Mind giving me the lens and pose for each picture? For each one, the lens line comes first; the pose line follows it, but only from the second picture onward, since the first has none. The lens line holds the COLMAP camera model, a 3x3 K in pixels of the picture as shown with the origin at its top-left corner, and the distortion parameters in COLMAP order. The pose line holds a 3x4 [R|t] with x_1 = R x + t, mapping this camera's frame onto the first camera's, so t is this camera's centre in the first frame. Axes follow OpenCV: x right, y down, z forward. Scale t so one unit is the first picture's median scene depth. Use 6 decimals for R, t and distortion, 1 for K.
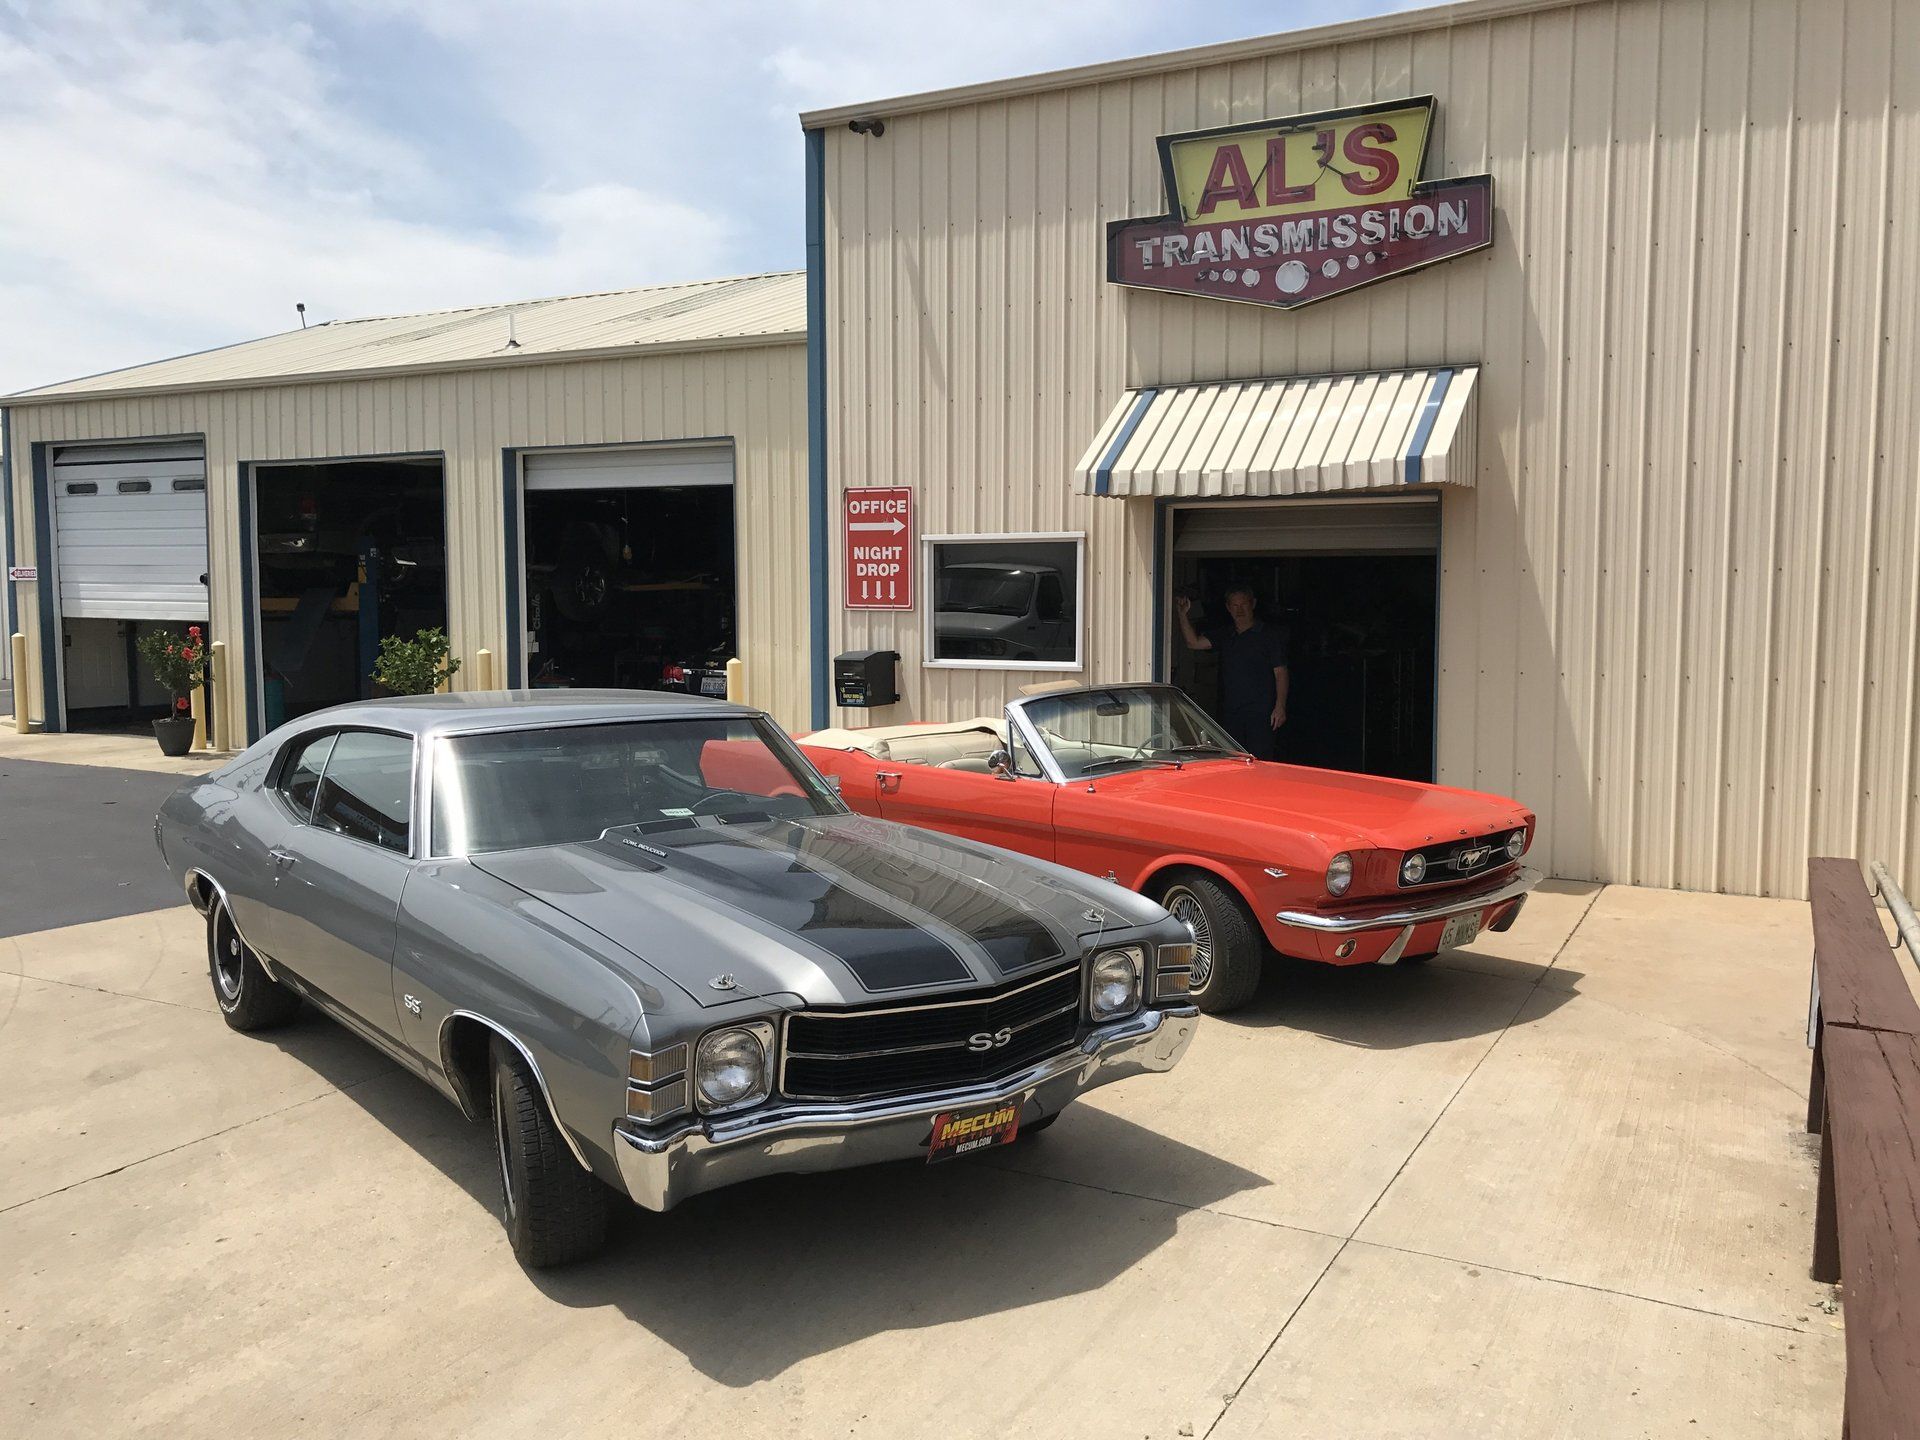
lens RADIAL K [[1652.0, 0, 960.0], [0, 1652.0, 720.0], [0, 0, 1]] dist [0.049687, -0.138260]
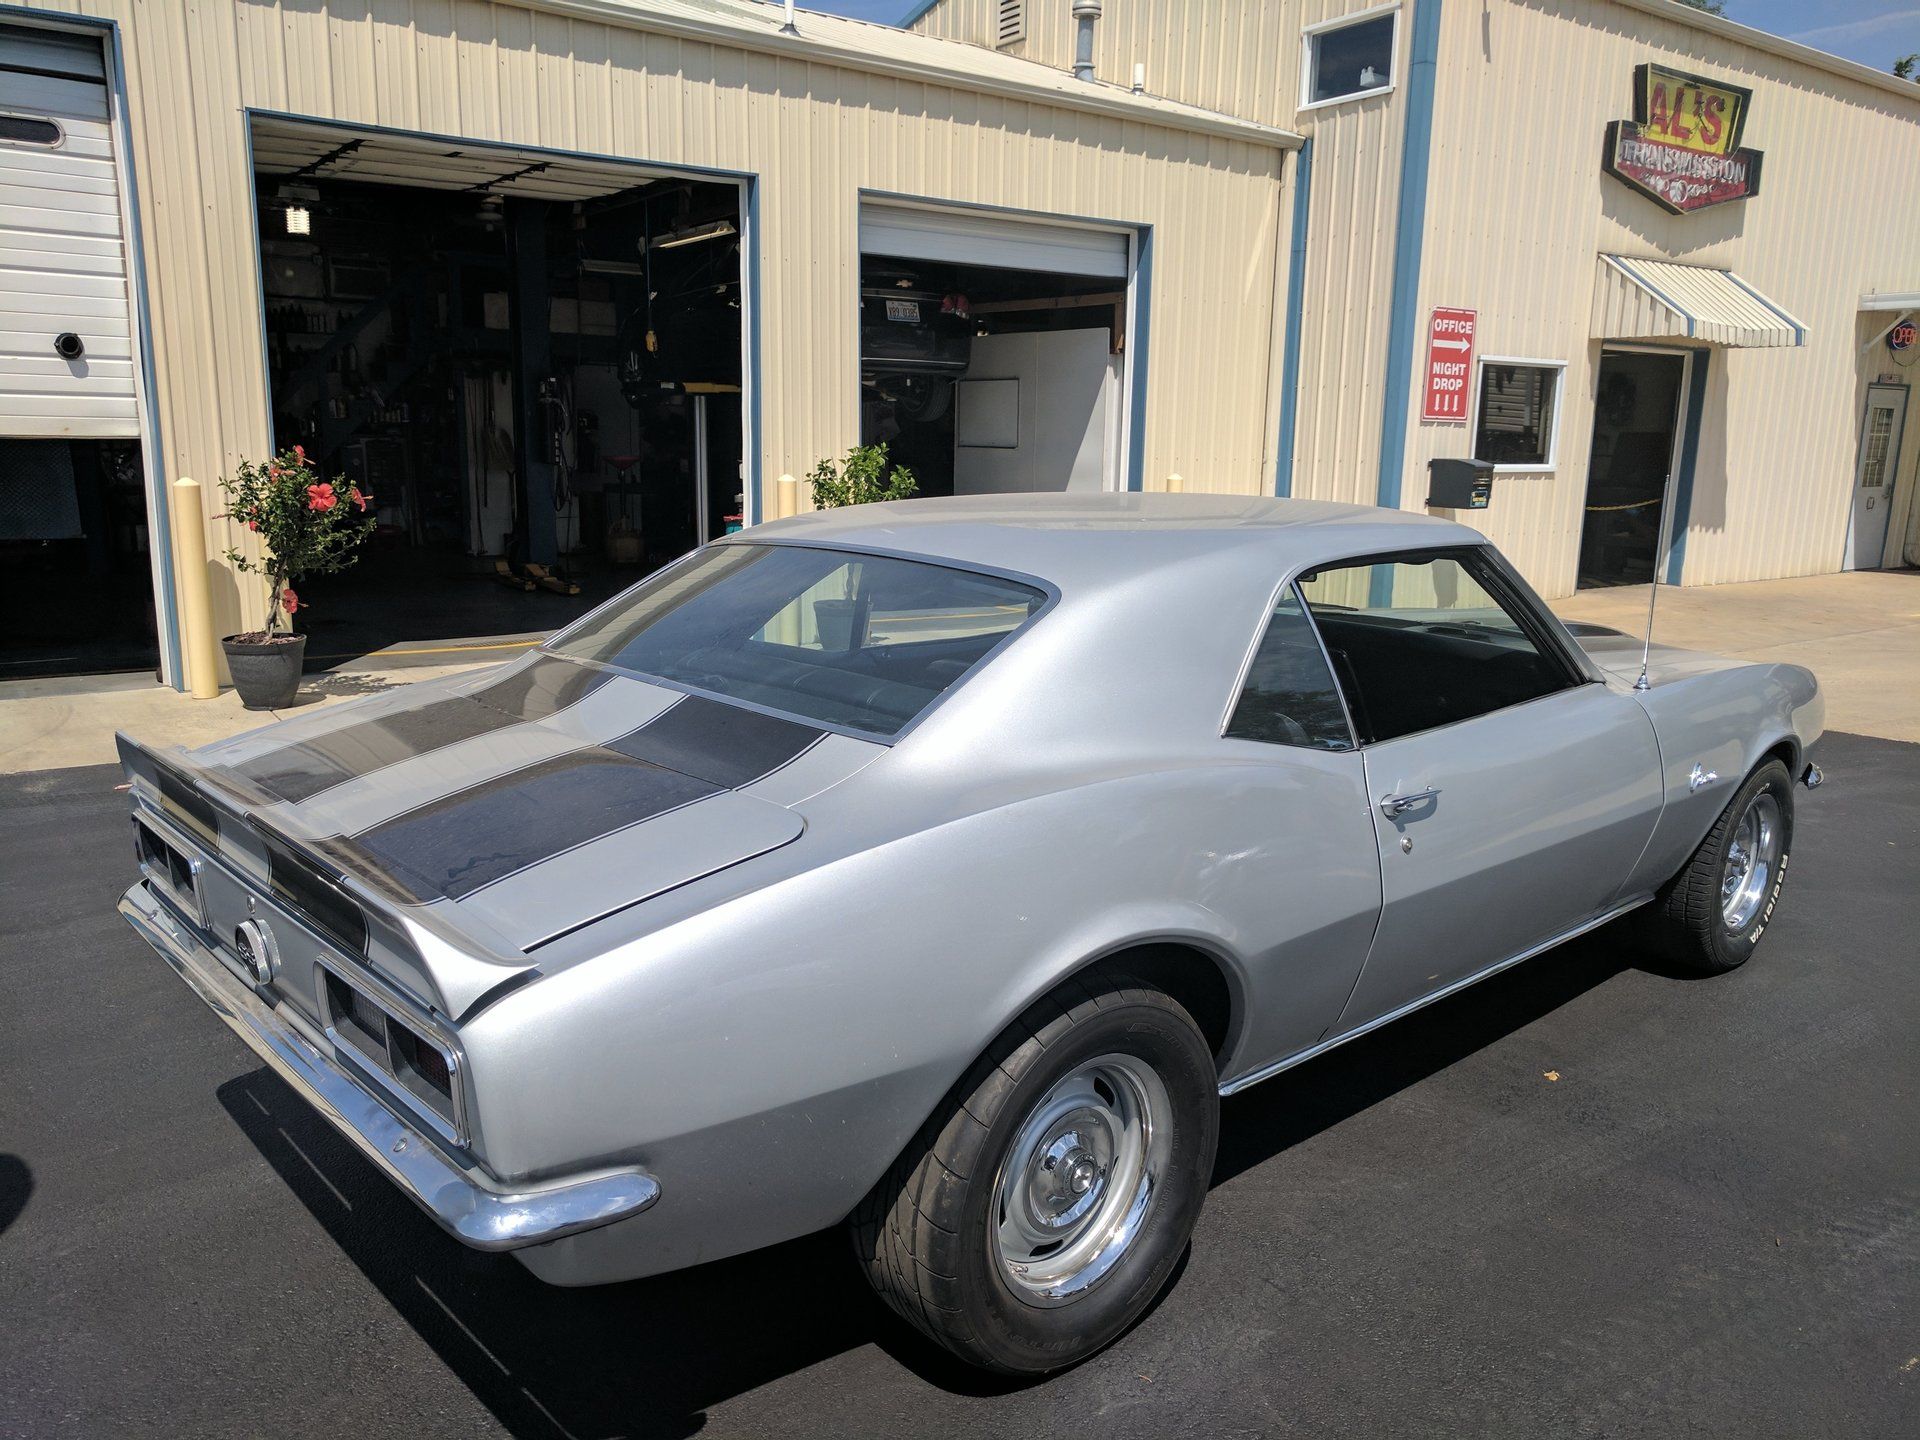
lens RADIAL K [[1652.0, 0, 960.0], [0, 1652.0, 720.0], [0, 0, 1]] dist [0.049687, -0.138260]
pose [[0.373349, -0.164786, 0.912938, -1.312948], [0.052134, 0.986269, 0.156702, -0.064645], [-0.926225, -0.010910, 0.376814, 0.946005]]
